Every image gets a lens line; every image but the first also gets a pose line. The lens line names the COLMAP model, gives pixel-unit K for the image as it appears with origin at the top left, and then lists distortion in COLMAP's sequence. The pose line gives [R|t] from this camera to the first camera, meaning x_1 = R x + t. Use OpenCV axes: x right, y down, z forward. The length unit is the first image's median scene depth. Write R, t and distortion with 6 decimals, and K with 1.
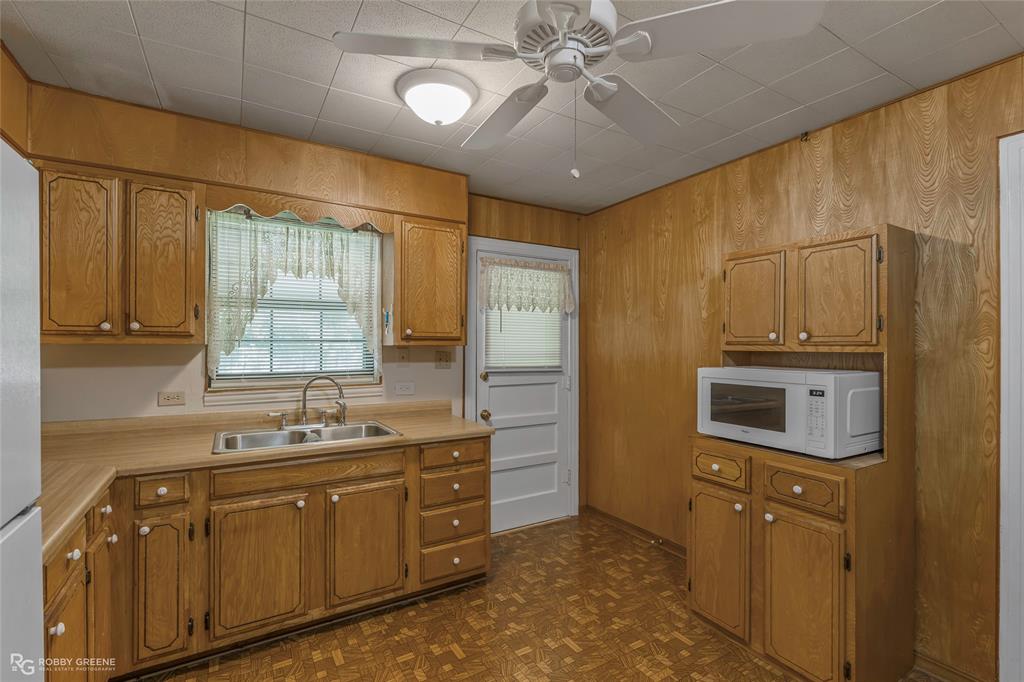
lens RADIAL K [[465.9, 0, 504.1], [0, 465.9, 343.1], [0, 0, 1]] dist [-0.006087, 0.002053]
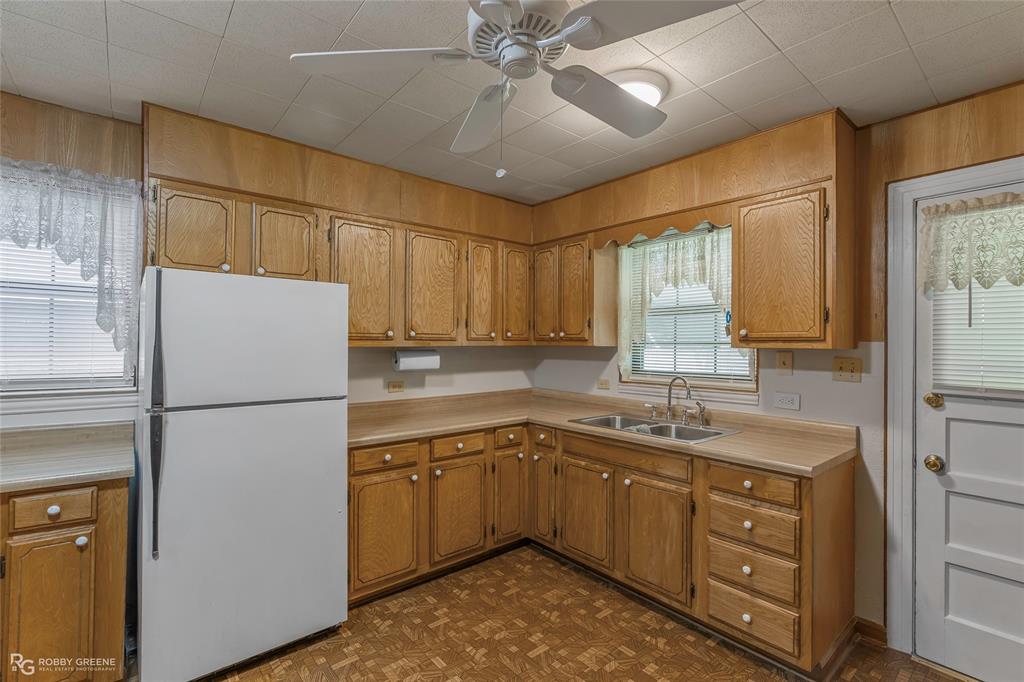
lens RADIAL K [[465.9, 0, 509.8], [0, 465.9, 337.2], [0, 0, 1]] dist [-0.006087, 0.002053]
pose [[0.155595, -0.017722, -0.987662, 0.704518], [-0.005242, 0.999810, -0.018766, 0.003914], [0.987807, 0.008097, 0.155473, 0.526404]]
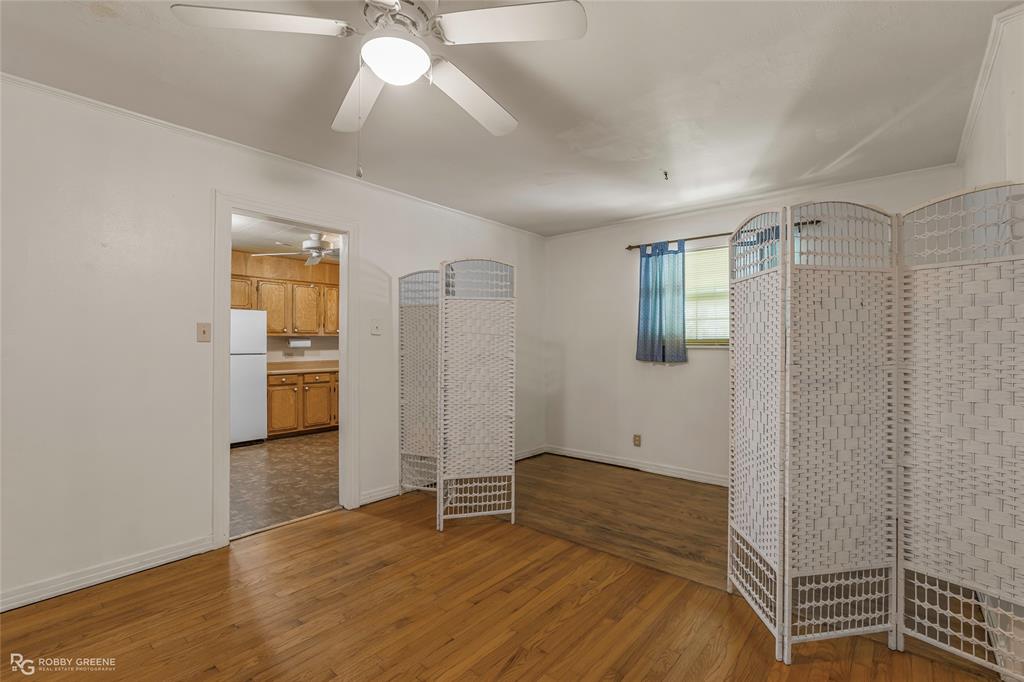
lens RADIAL K [[465.9, 0, 503.8], [0, 465.9, 343.5], [0, 0, 1]] dist [-0.006087, 0.002053]
pose [[0.310720, -0.005787, -0.950484, 2.557958], [0.001978, 0.999983, -0.005442, 0.073689], [0.950499, -0.000189, 0.310726, 0.792572]]
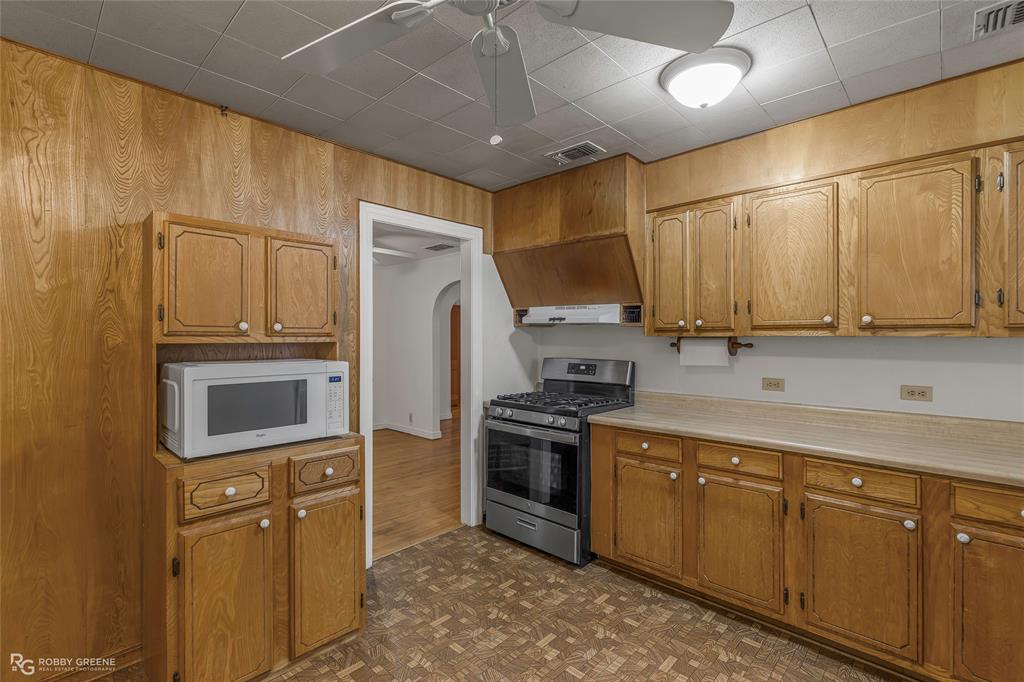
lens RADIAL K [[465.9, 0, 519.9], [0, 465.9, 335.6], [0, 0, 1]] dist [-0.006087, 0.002053]
pose [[-0.292672, 0.002699, 0.956209, -0.420743], [-0.003834, 0.999985, -0.003996, 0.004778], [-0.956205, -0.004836, -0.292657, 0.727079]]
